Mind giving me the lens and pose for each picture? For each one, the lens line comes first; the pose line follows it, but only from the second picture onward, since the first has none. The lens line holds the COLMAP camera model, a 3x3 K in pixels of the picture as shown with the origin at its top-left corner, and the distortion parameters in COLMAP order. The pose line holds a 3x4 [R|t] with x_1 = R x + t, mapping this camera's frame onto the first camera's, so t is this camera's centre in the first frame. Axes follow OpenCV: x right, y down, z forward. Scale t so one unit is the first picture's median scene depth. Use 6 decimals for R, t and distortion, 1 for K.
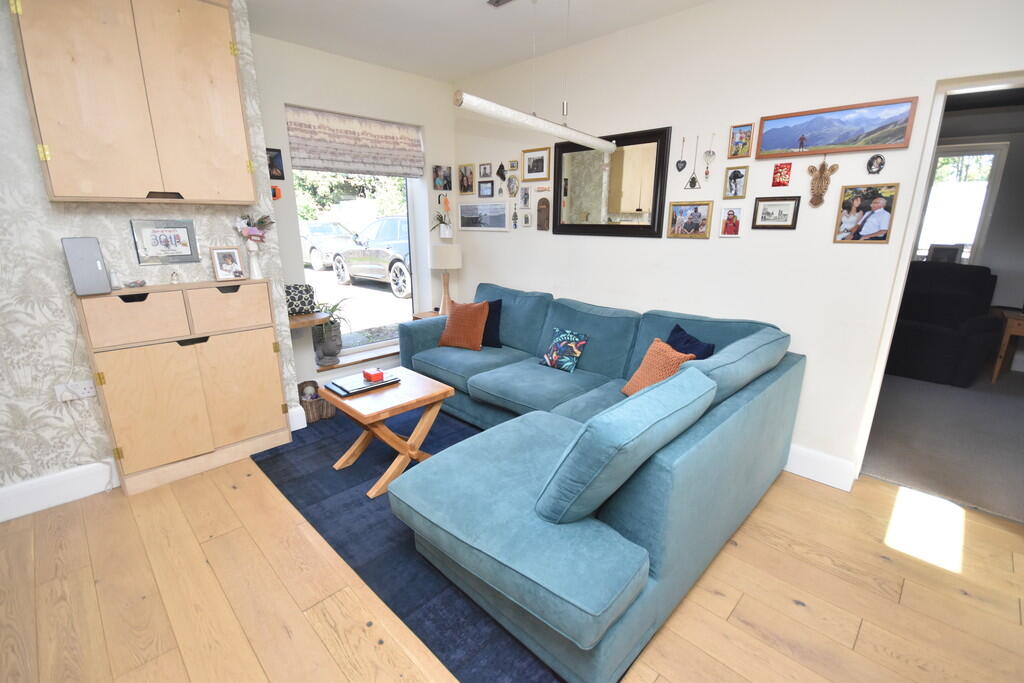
lens RADIAL K [[454.9, 0, 509.5], [0, 454.9, 343.1], [0, 0, 1]] dist [-0.000480, -0.002855]
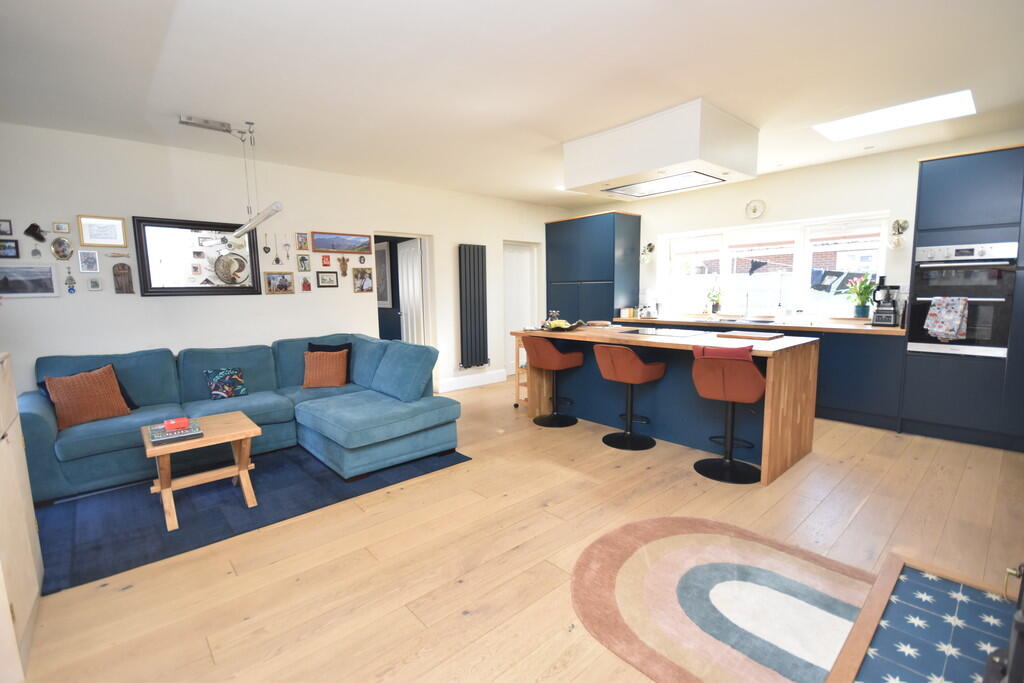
lens RADIAL K [[454.9, 0, 511.5], [0, 454.9, 344.0], [0, 0, 1]] dist [-0.000480, -0.002855]
pose [[0.058681, -0.121721, 0.990828, -1.173896], [0.278098, 0.955241, 0.100879, 0.003253], [-0.958758, 0.269628, 0.089905, 0.118712]]
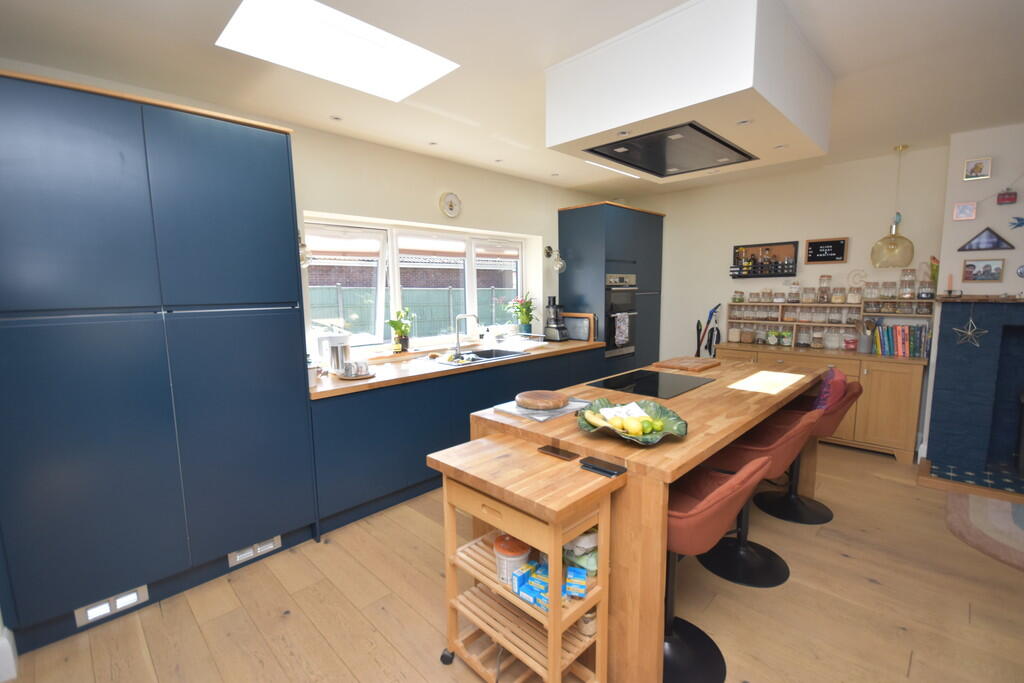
lens RADIAL K [[454.9, 0, 516.7], [0, 454.9, 342.1], [0, 0, 1]] dist [-0.000480, -0.002855]
pose [[-0.999865, 0.013626, -0.009184, 0.625729], [0.009155, 0.926047, 0.377297, -0.195863], [0.013646, 0.377162, -0.926047, 0.624608]]
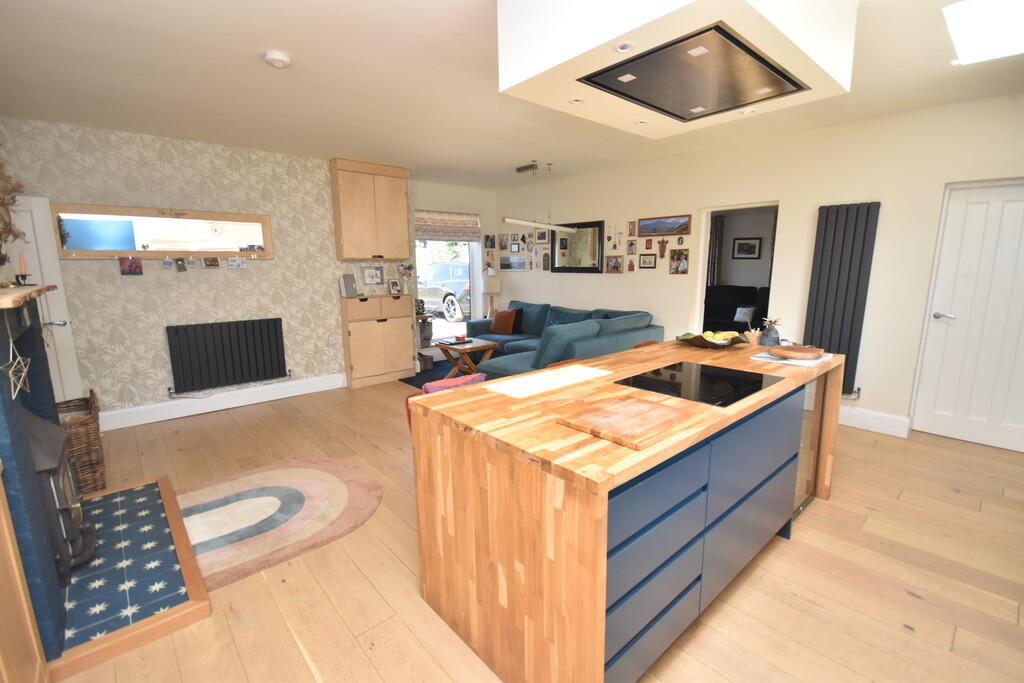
lens RADIAL K [[454.9, 0, 516.3], [0, 454.9, 345.1], [0, 0, 1]] dist [-0.000480, -0.002855]
pose [[0.998689, -0.000379, -0.051197, 0.061223], [-0.004056, 0.996245, -0.086489, 0.263056], [0.051037, 0.086583, 0.994936, -1.003715]]
